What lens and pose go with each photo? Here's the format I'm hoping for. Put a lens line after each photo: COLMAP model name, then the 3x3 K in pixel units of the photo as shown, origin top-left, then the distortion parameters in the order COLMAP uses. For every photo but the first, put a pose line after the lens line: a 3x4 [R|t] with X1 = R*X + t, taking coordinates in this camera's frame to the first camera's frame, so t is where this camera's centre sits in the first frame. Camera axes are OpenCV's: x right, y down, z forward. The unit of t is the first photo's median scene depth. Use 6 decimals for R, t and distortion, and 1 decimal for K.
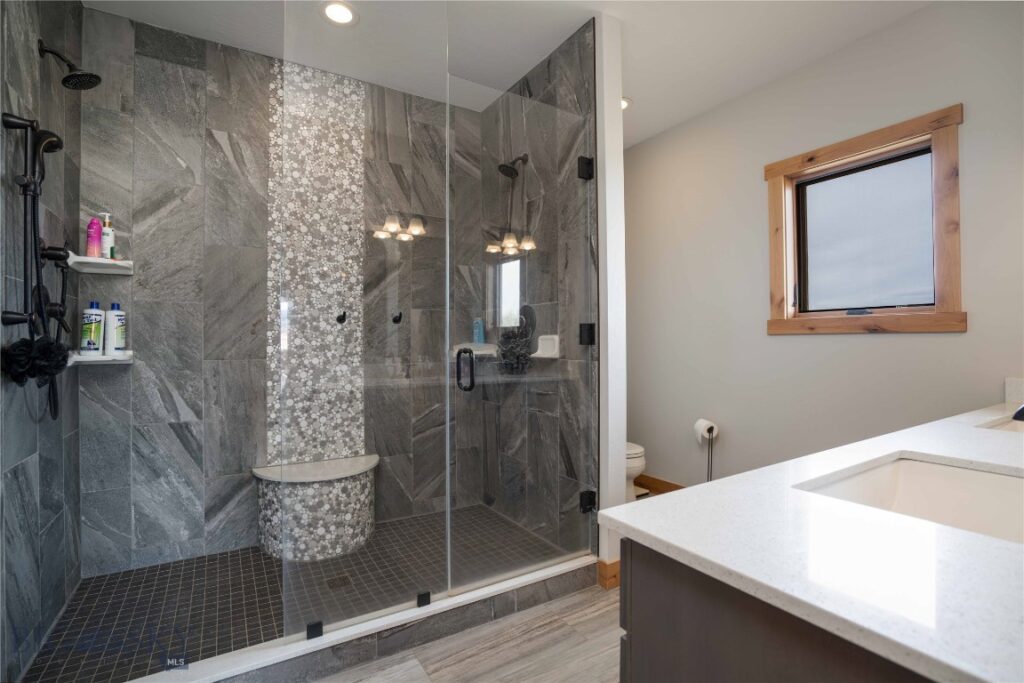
lens RADIAL K [[482.1, 0, 512.0], [0, 482.1, 341.5], [0, 0, 1]] dist [-0.020380, 0.000047]
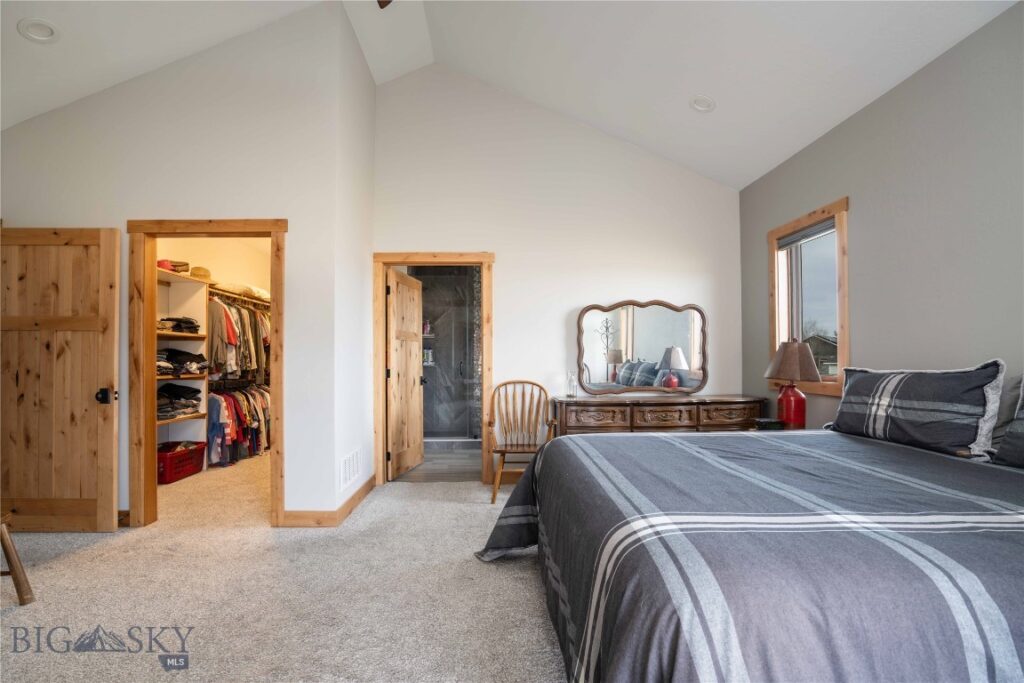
lens RADIAL K [[482.1, 0, 512.0], [0, 482.1, 341.5], [0, 0, 1]] dist [-0.020380, 0.000047]
pose [[0.872471, -0.023719, -0.488089, 1.166292], [0.007963, 0.999379, -0.034330, -0.005494], [0.488600, 0.026065, 0.872118, -1.481640]]
